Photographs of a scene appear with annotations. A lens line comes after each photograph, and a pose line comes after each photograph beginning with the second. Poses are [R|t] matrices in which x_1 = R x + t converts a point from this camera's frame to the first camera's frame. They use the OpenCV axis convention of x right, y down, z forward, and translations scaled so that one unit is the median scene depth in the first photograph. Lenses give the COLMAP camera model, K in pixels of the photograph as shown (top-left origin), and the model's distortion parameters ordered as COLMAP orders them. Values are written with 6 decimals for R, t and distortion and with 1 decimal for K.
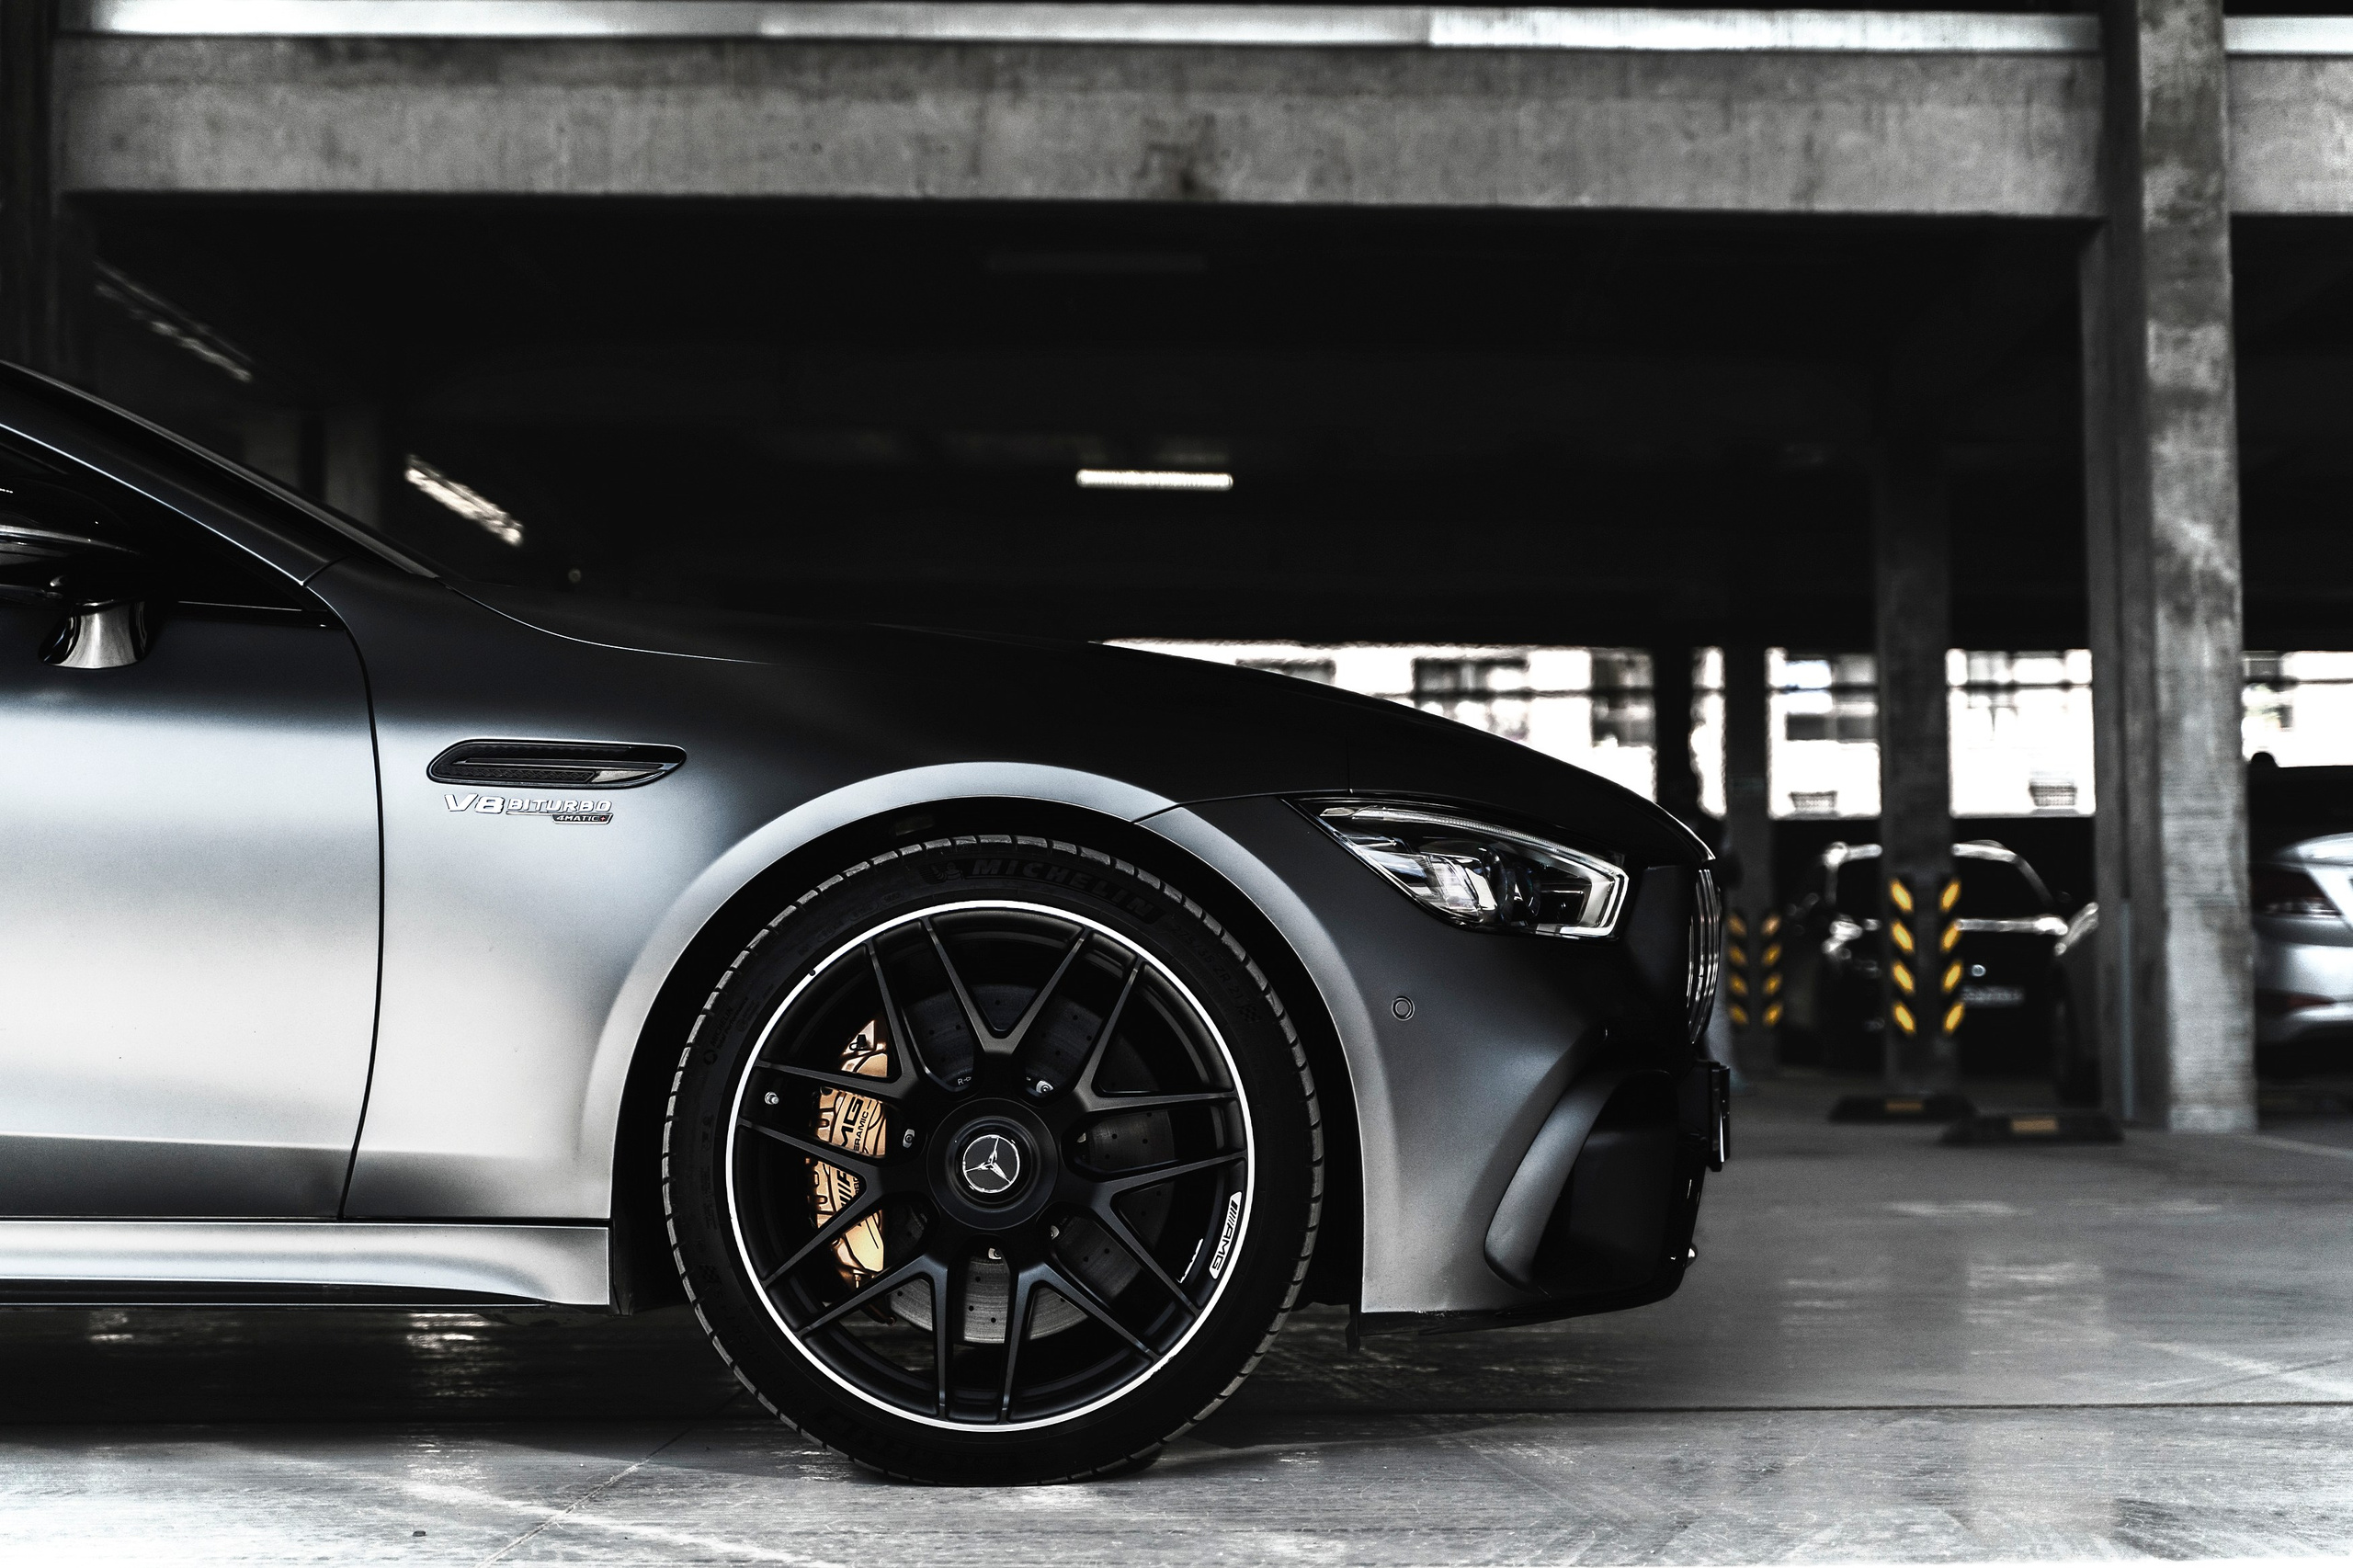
lens RADIAL K [[3715.5, 0, 1175.6], [0, 3715.5, 779.0], [0, 0, 1]] dist [-0.030607, 0.000000]
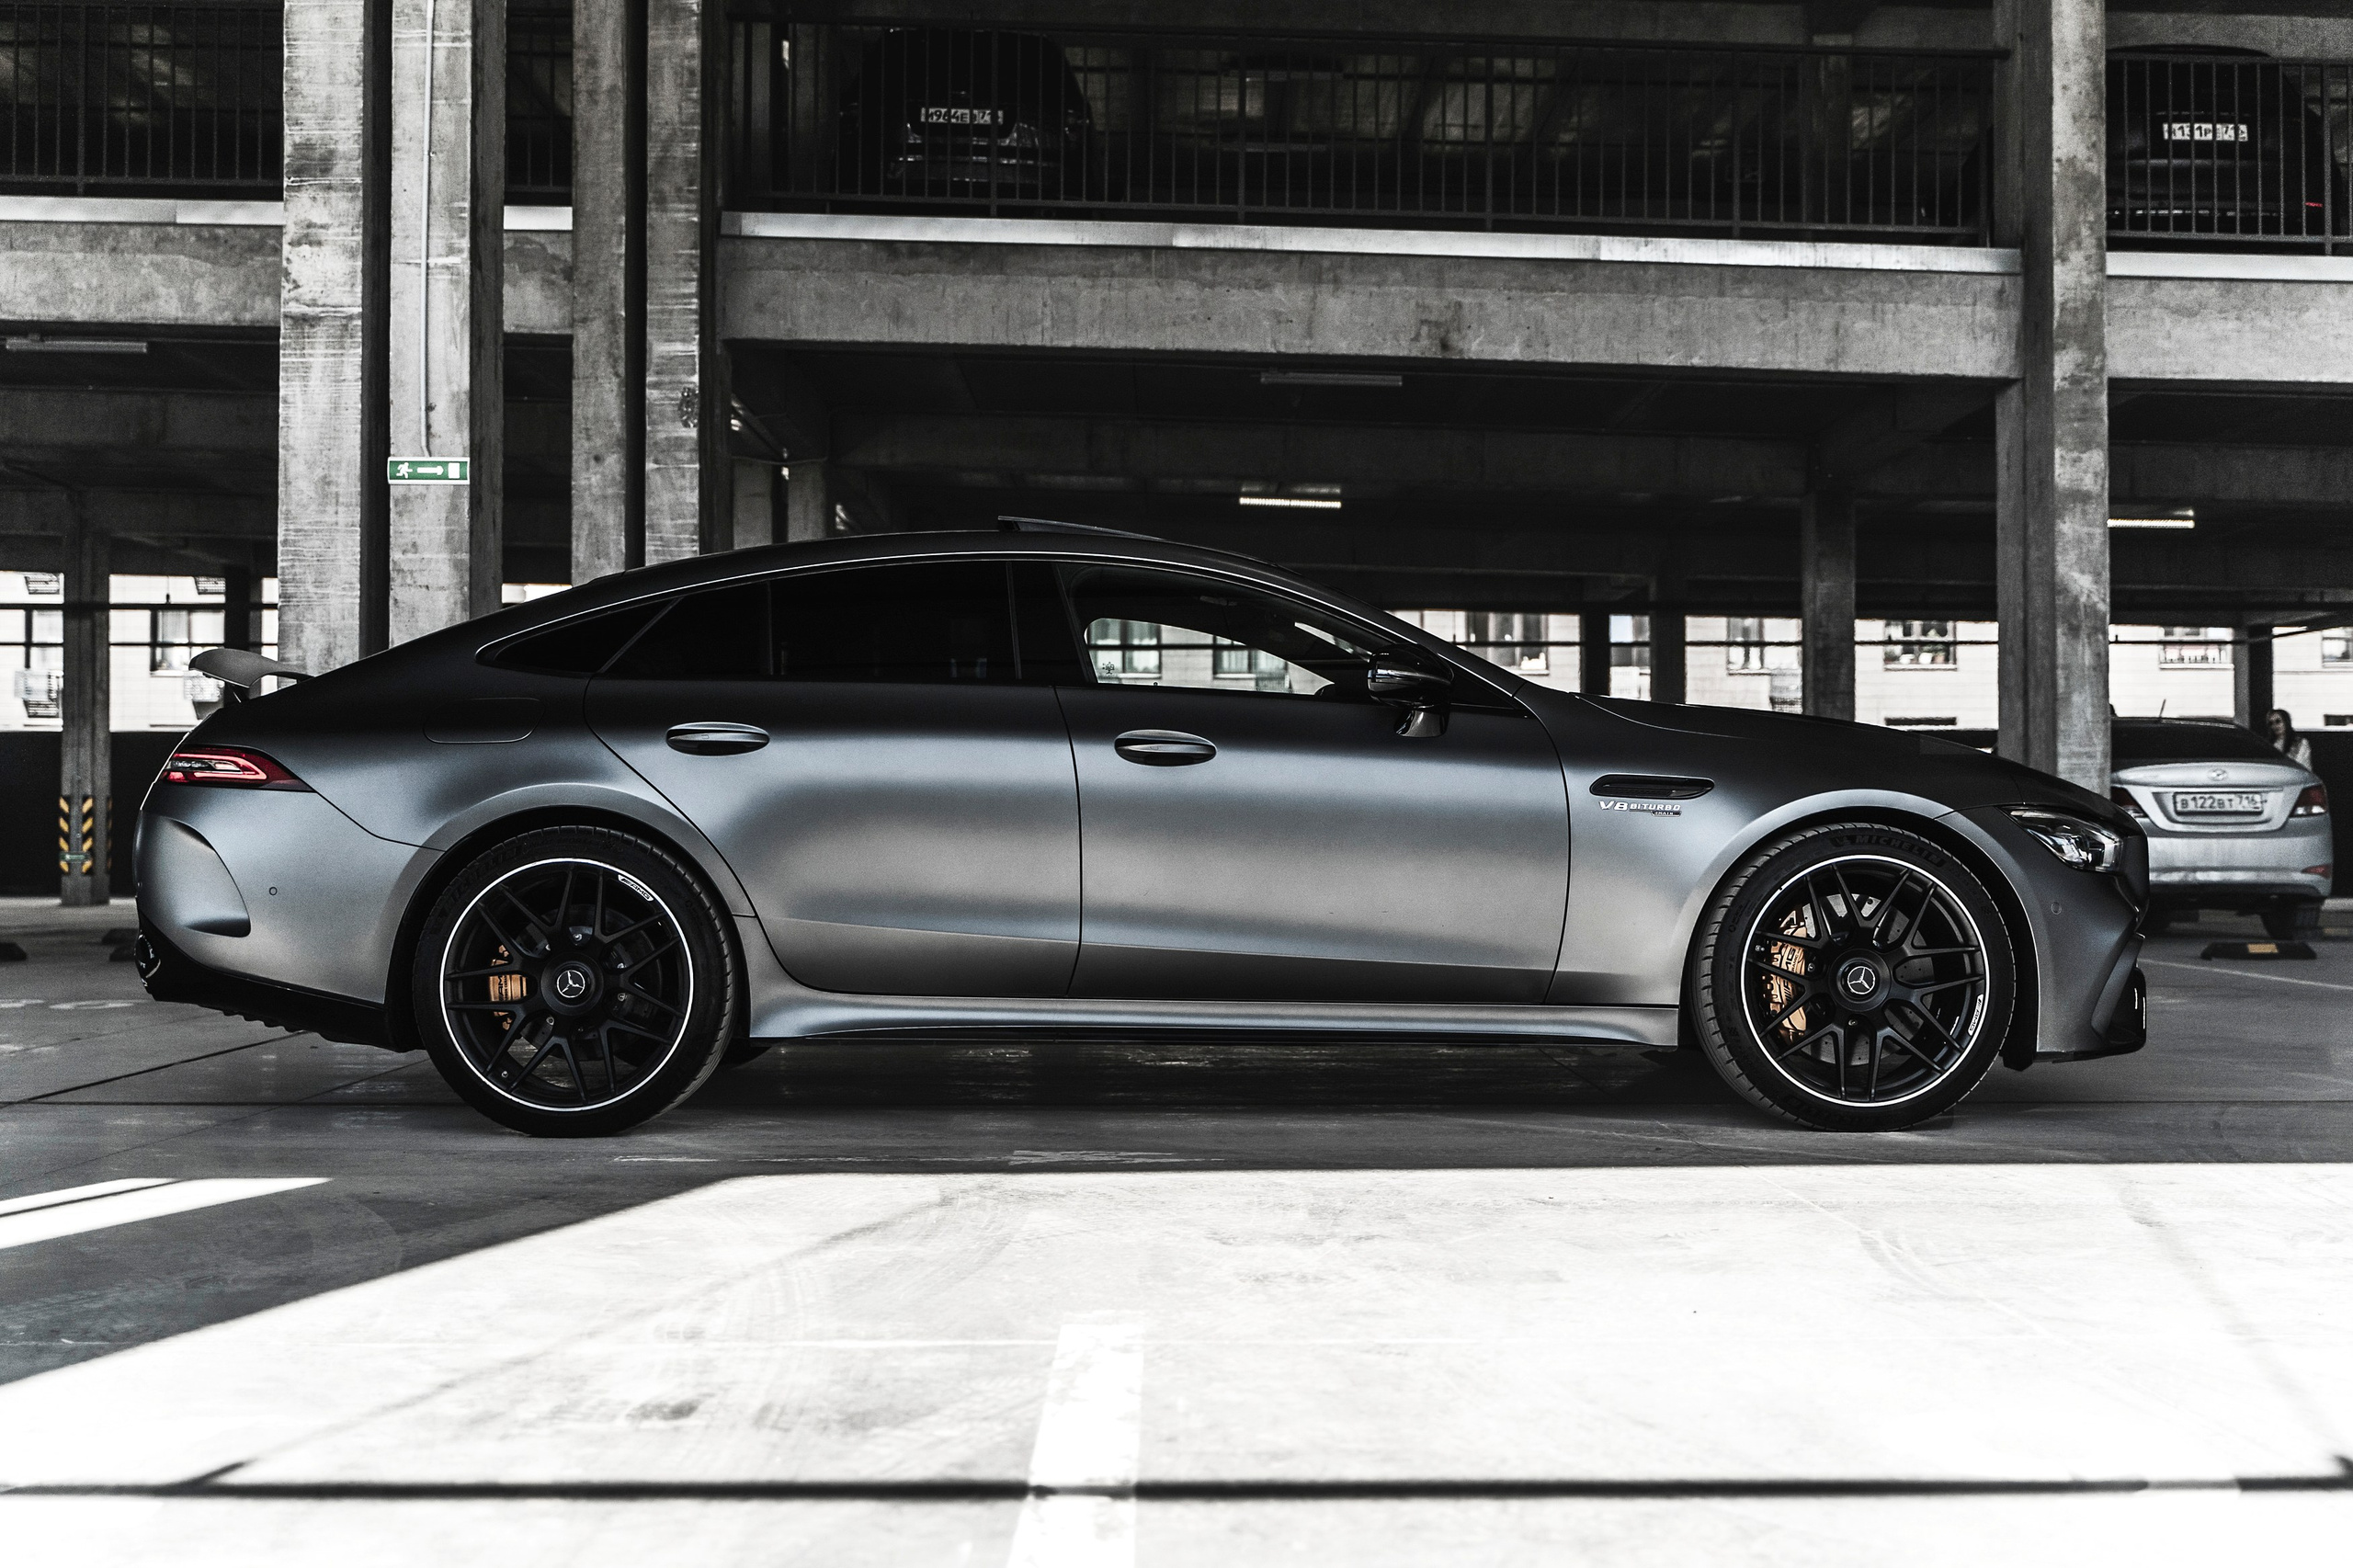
lens RADIAL K [[2718.0, 0, 1173.3], [0, 2718.0, 799.9], [0, 0, 1]] dist [-0.035445, 0.000000]
pose [[0.999426, 0.010087, 0.032353, -0.147752], [-0.011563, 0.998885, 0.045766, -0.019361], [-0.031855, -0.046114, 0.998428, -0.155509]]
